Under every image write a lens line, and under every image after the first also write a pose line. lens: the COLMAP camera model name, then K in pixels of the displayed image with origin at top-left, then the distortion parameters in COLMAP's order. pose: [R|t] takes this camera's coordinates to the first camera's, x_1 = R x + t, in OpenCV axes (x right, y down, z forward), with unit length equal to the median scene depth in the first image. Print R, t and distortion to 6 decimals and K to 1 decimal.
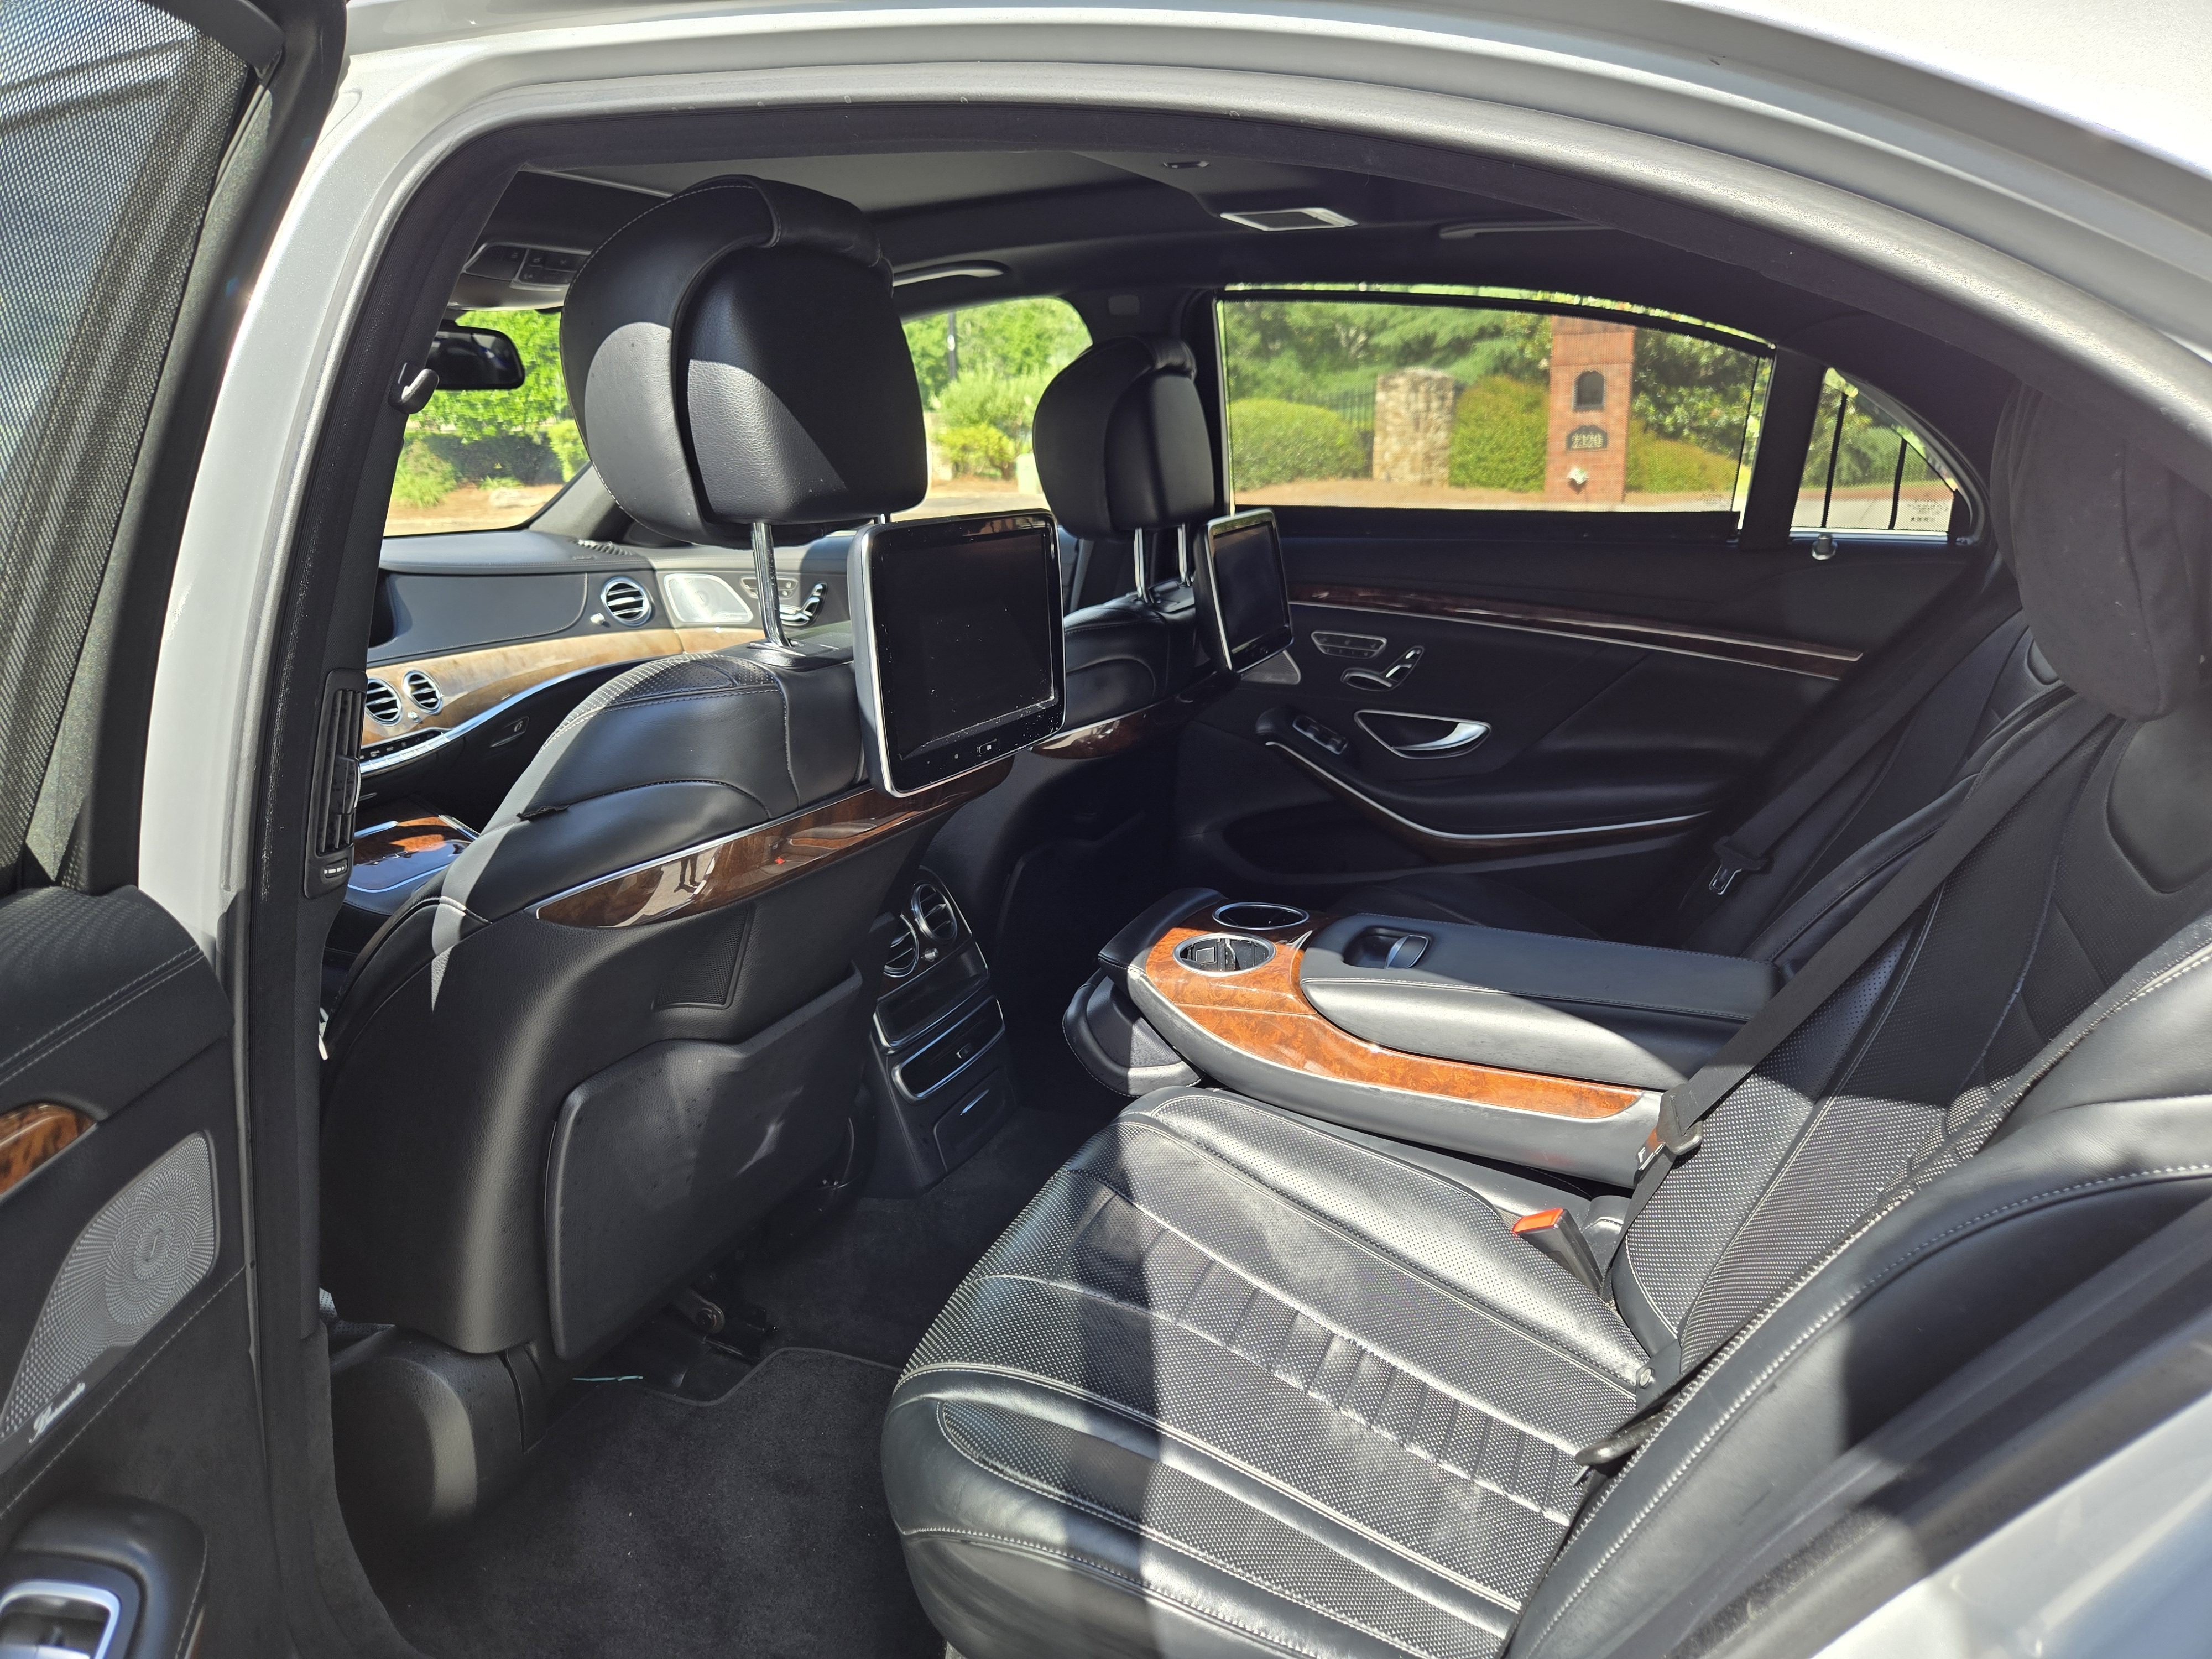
lens RADIAL K [[1539.2, 0, 1120.1], [0, 1539.2, 846.4], [0, 0, 1]] dist [0.052139, -0.038961]
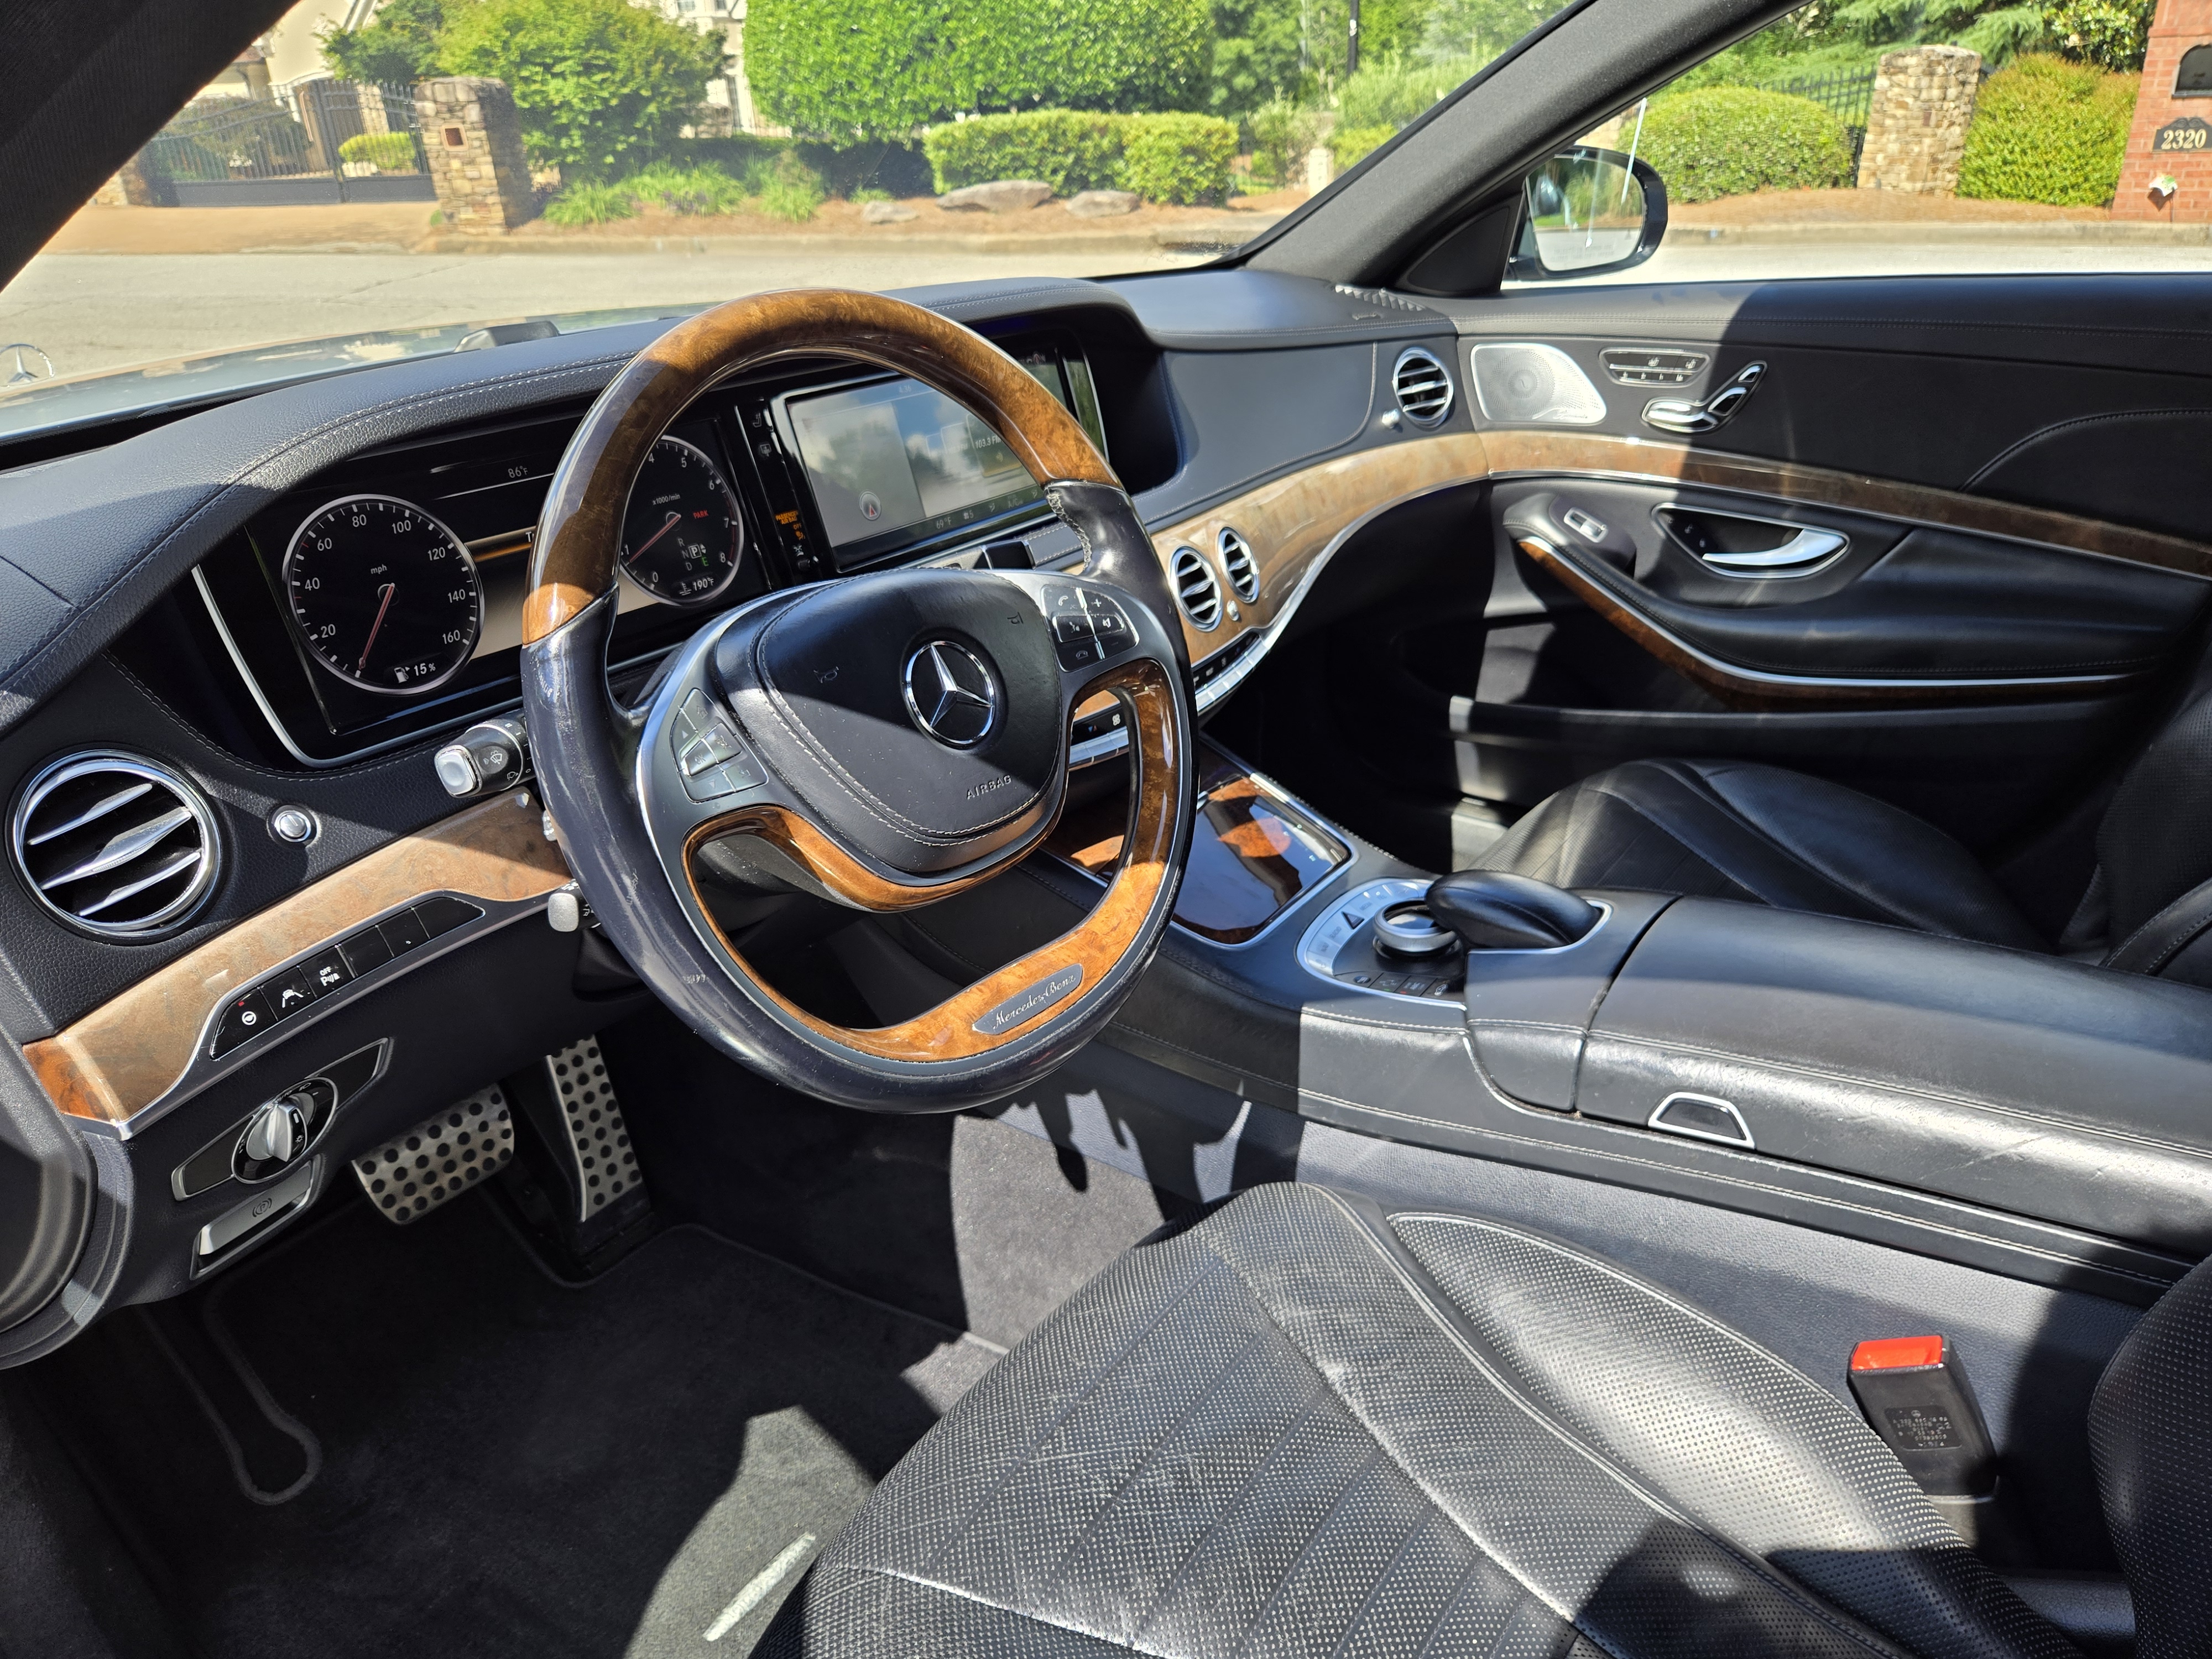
lens RADIAL K [[1539.2, 0, 1097.0], [0, 1539.2, 822.8], [0, 0, 1]] dist [0.052139, -0.038961]
pose [[0.978124, 0.081389, -0.191438, -0.476376], [-0.051251, 0.986201, 0.157422, -0.115591], [0.201608, -0.144166, 0.968798, 0.514465]]
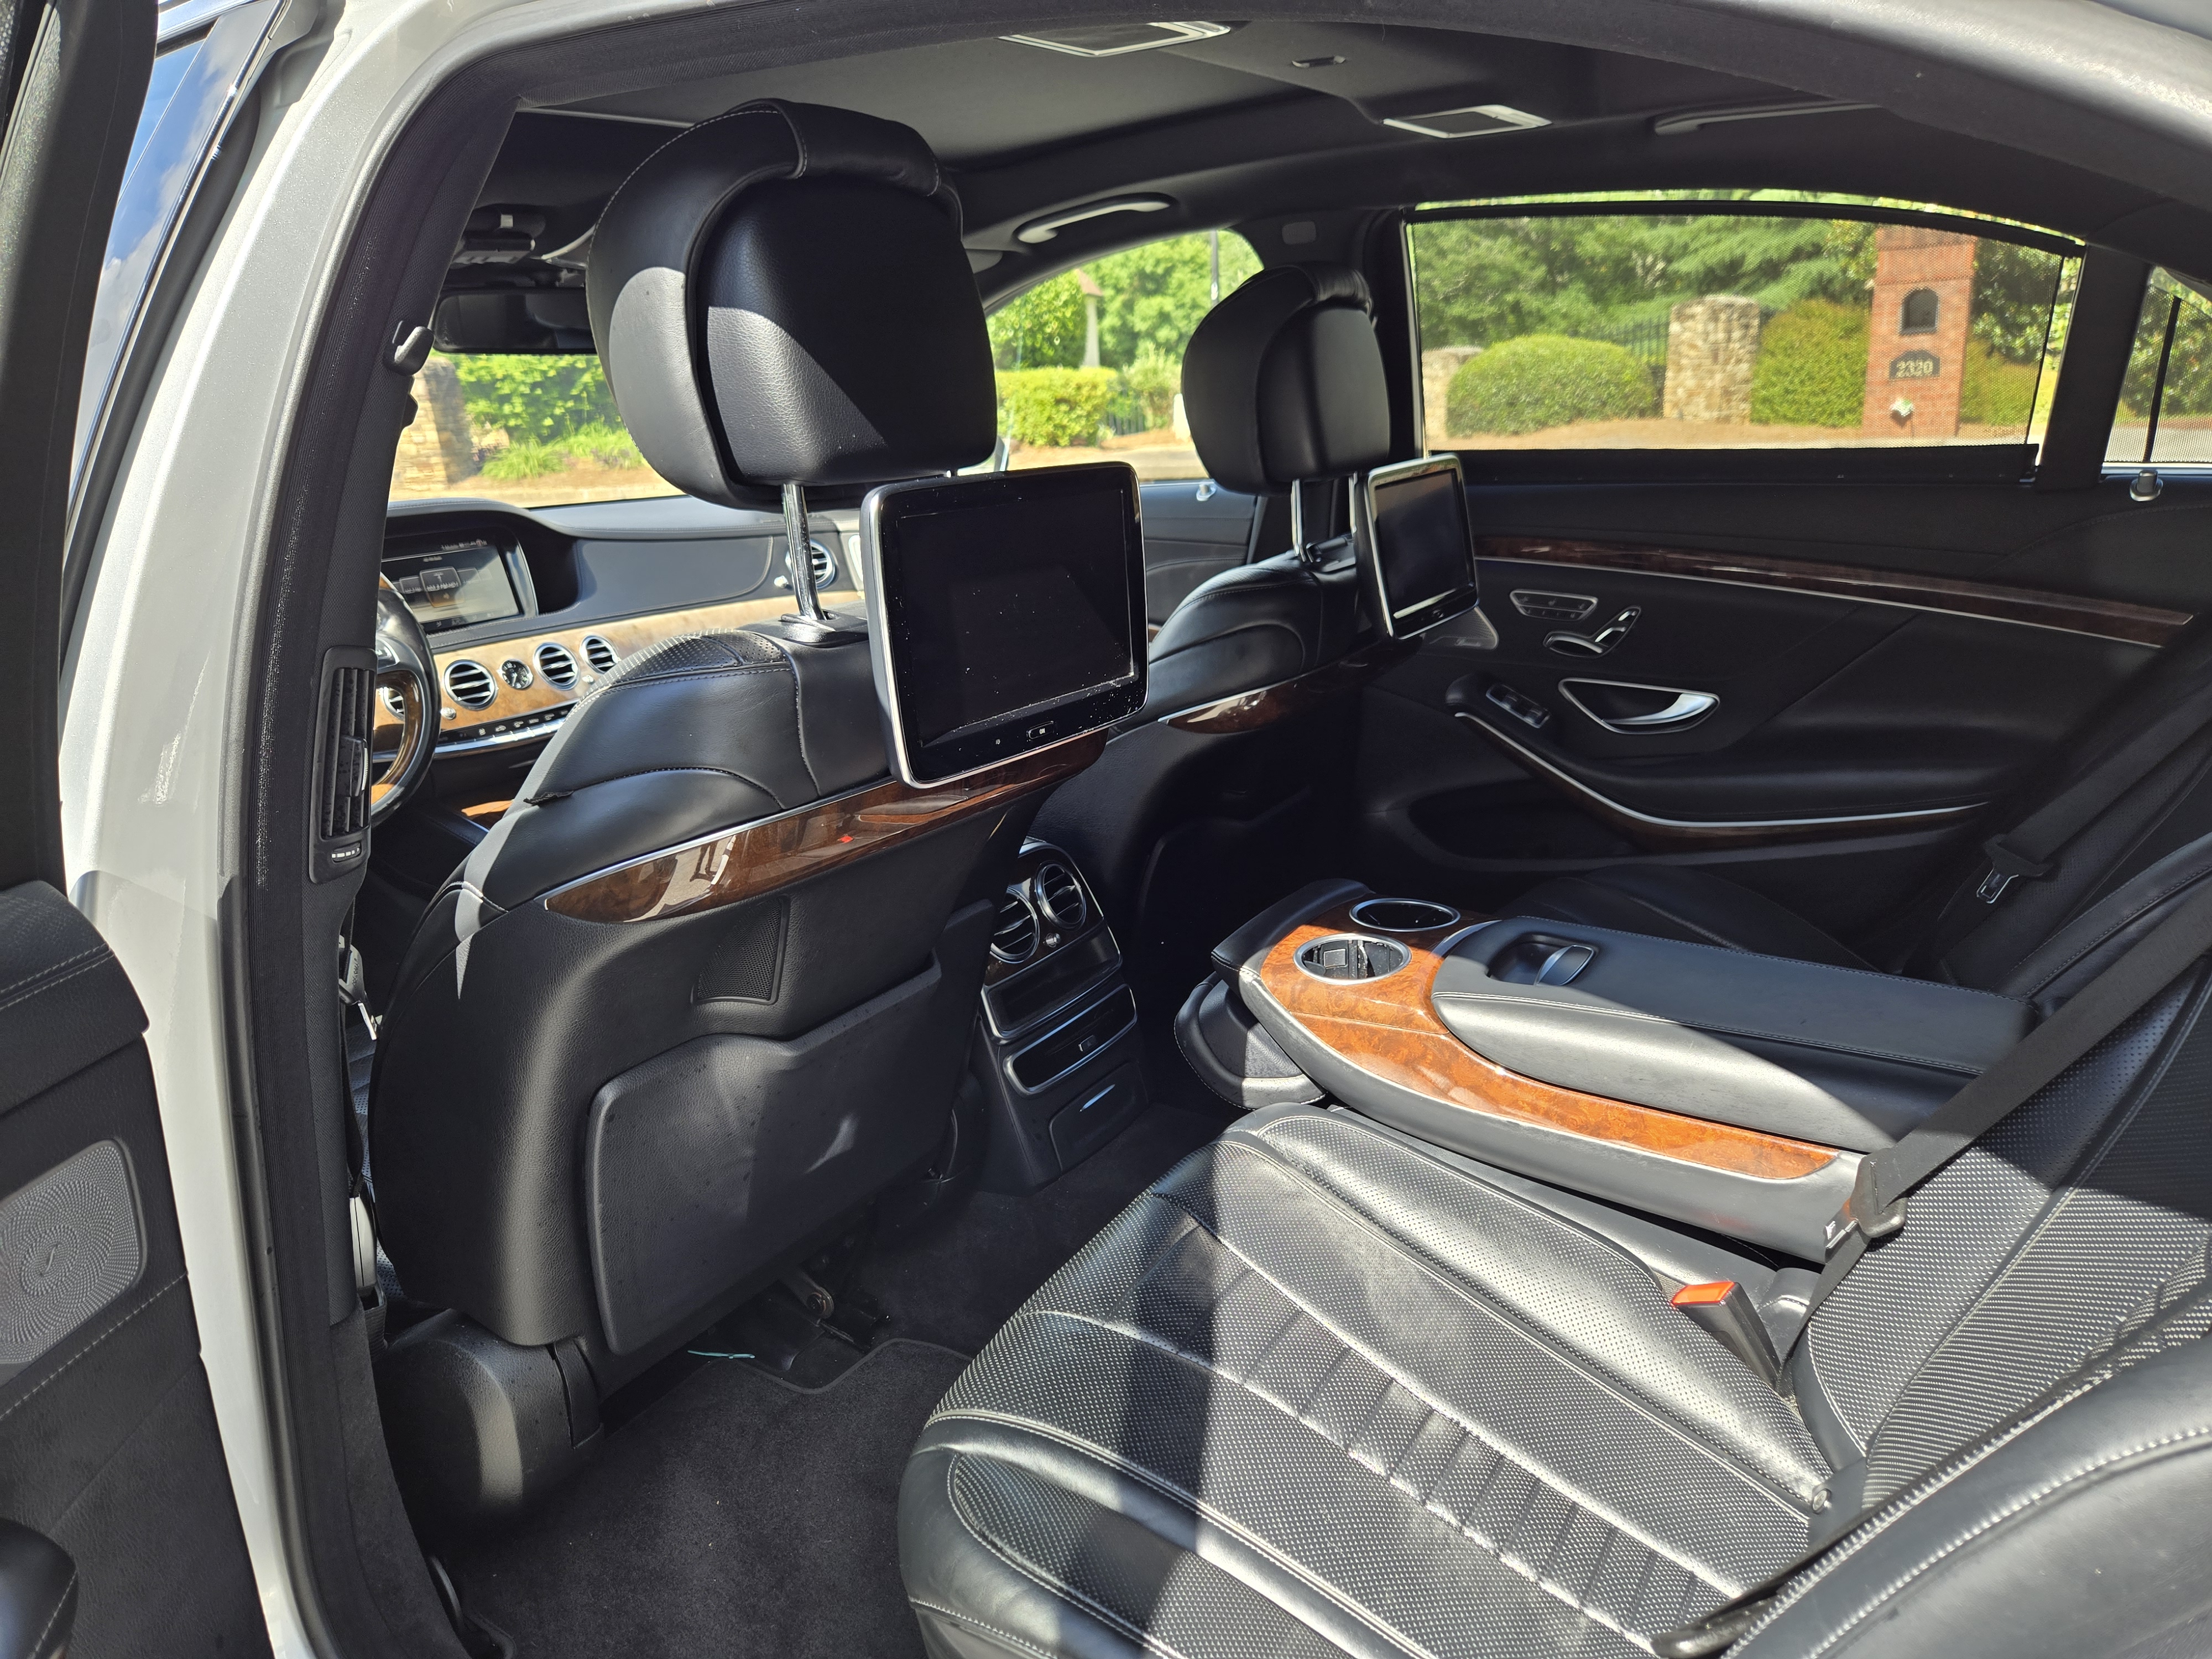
lens RADIAL K [[1539.2, 0, 1070.9], [0, 1539.2, 842.5], [0, 0, 1]] dist [0.052139, -0.038961]
pose [[0.979782, 0.028330, -0.198052, 0.073160], [-0.022966, 0.999306, 0.029327, -0.017334], [0.198745, -0.024185, 0.979753, 0.081026]]
